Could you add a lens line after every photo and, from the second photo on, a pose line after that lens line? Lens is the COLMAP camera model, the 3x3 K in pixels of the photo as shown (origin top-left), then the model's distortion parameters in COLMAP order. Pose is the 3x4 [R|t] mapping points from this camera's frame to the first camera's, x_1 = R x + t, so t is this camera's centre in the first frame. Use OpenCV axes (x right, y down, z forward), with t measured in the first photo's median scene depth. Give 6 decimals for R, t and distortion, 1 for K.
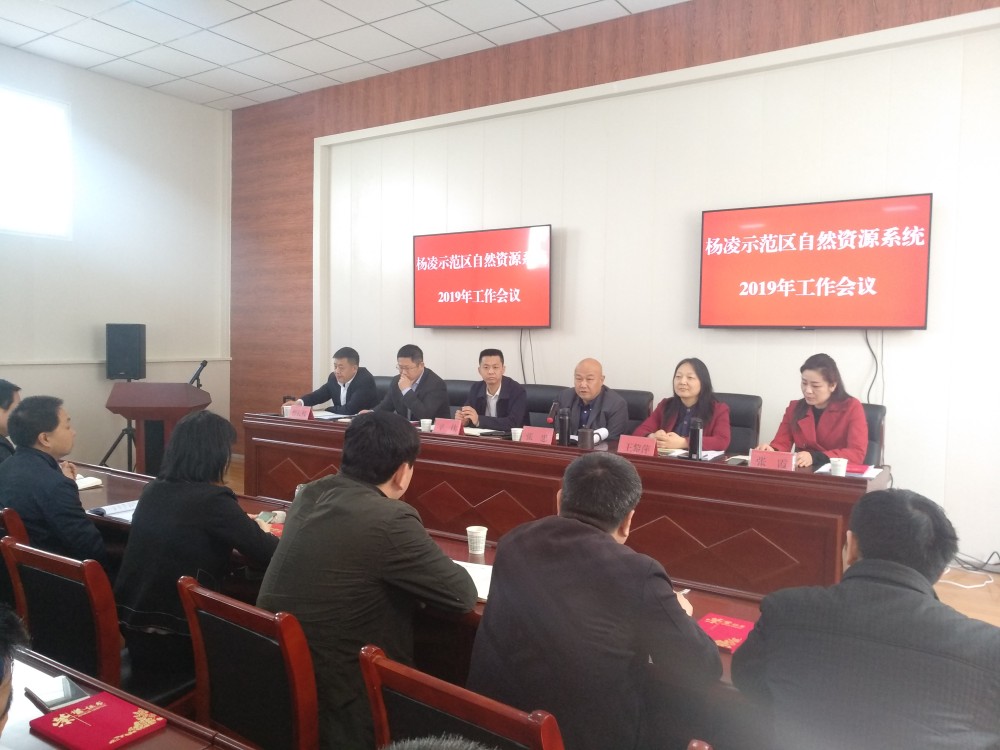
lens RADIAL K [[785.0, 0, 495.7], [0, 785.0, 367.8], [0, 0, 1]] dist [0.006367, 0.012297]
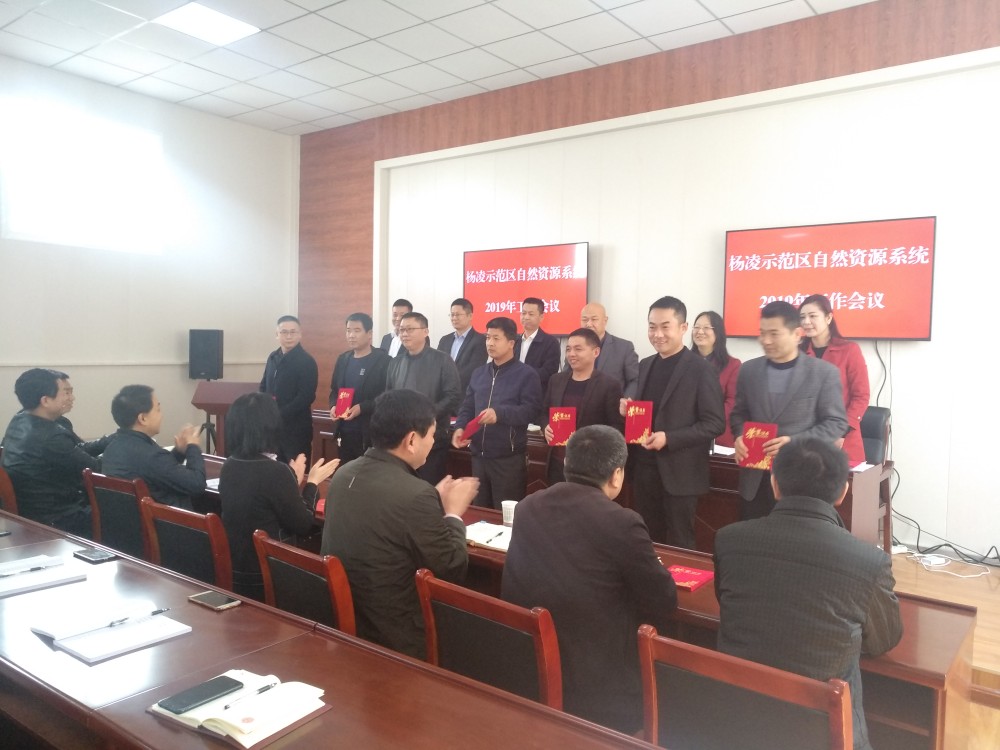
lens RADIAL K [[785.0, 0, 503.1], [0, 785.0, 379.7], [0, 0, 1]] dist [0.006367, 0.012297]
pose [[0.998355, 0.010646, -0.056343, 0.015600], [-0.010137, 0.999905, 0.009303, 0.000887], [0.056437, -0.008716, 0.998368, -0.103743]]
